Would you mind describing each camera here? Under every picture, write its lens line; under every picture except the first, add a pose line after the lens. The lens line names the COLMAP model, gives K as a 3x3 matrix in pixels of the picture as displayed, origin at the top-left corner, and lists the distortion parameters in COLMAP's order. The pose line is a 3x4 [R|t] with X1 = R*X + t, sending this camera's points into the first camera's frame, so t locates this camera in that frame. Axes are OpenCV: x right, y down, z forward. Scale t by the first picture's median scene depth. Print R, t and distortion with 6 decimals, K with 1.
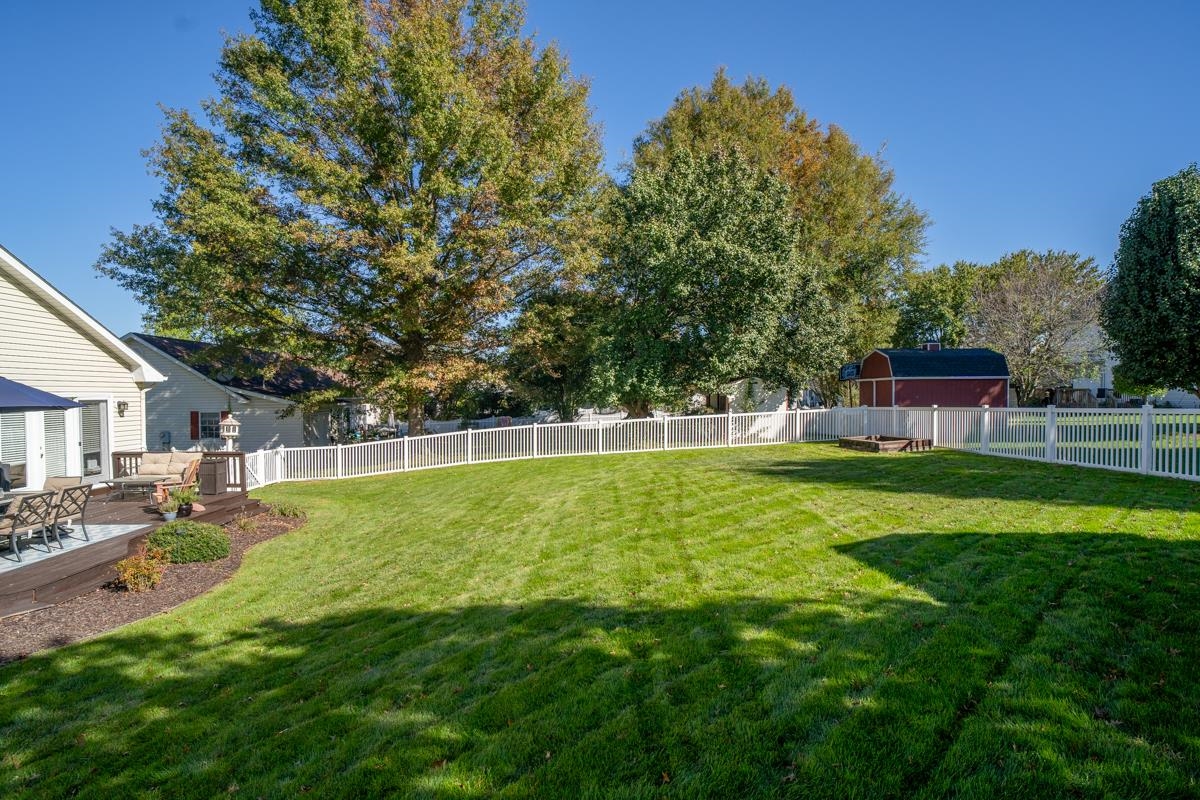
lens RADIAL K [[624.3, 0, 600.2], [0, 624.3, 406.0], [0, 0, 1]] dist [-0.060025, 0.028322]
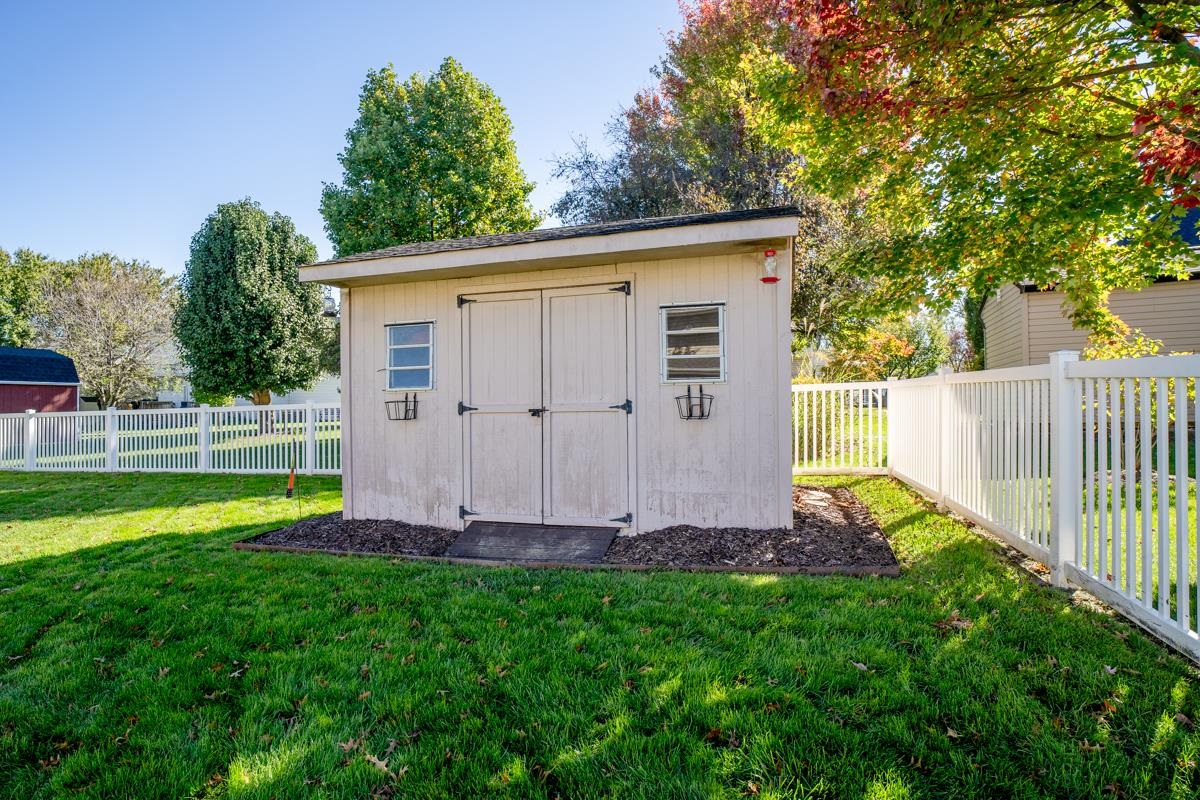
lens RADIAL K [[624.3, 0, 600.2], [0, 624.3, 406.0], [0, 0, 1]] dist [-0.060025, 0.028322]
pose [[0.288187, 0.004543, 0.957563, 0.077182], [0.024448, 0.999628, -0.012100, 0.019322], [-0.957262, 0.026897, 0.287969, 0.050184]]
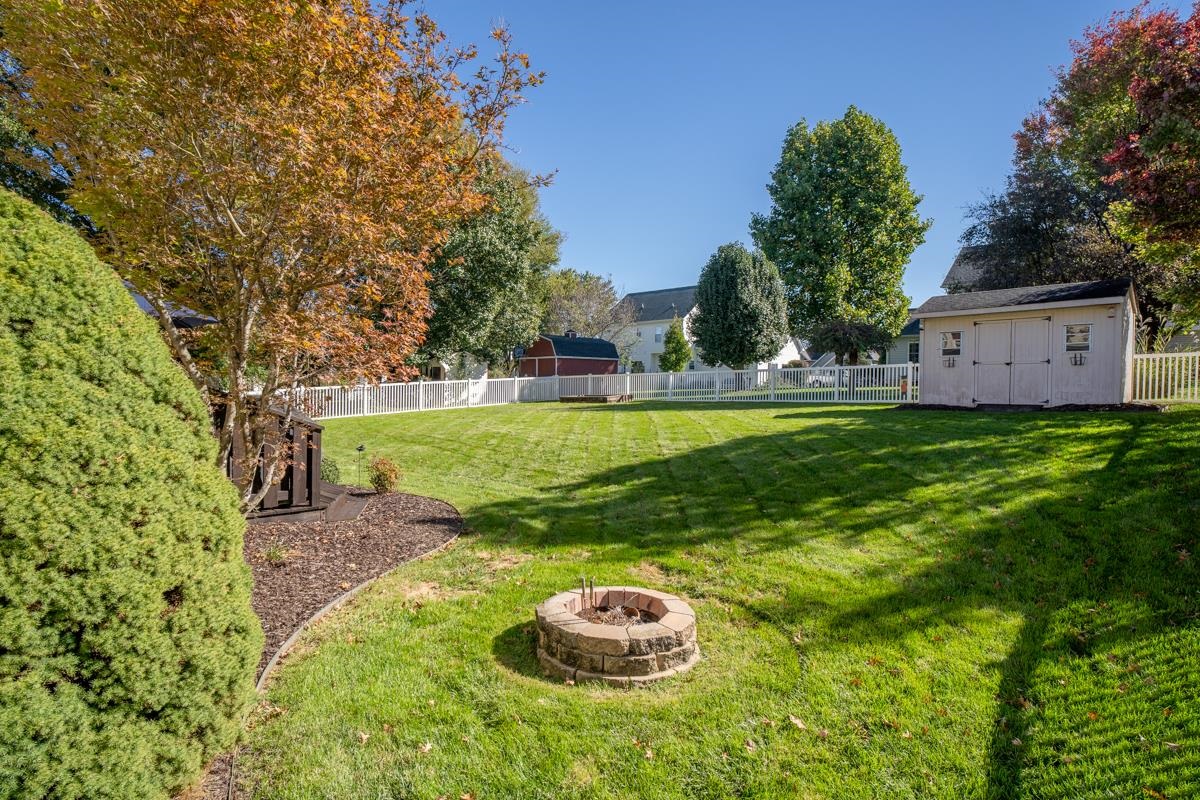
lens RADIAL K [[629.1, 0, 603.4], [0, 629.1, 396.7], [0, 0, 1]] dist [-0.022601, 0.001578]
pose [[0.709273, -0.001908, 0.704932, -0.612026], [0.001515, 0.999998, 0.001182, 0.059864], [-0.704933, 0.000230, 0.709274, -0.042923]]
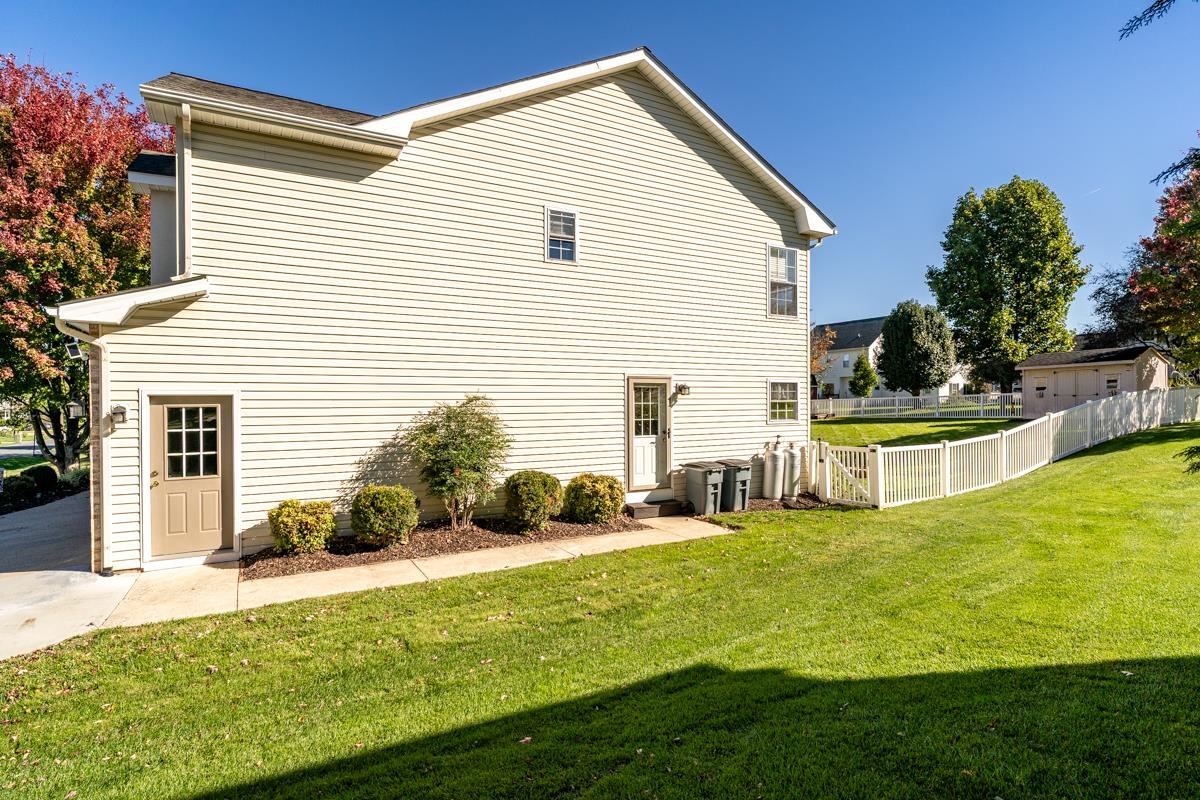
lens RADIAL K [[626.7, 0, 600.0], [0, 626.7, 400.0], [0, 0, 1]] dist [0.002562, -0.001385]
pose [[0.874427, 0.001693, 0.485154, -1.328519], [0.010229, 0.999707, -0.021924, 0.049083], [-0.485049, 0.024134, 0.874154, -0.579547]]
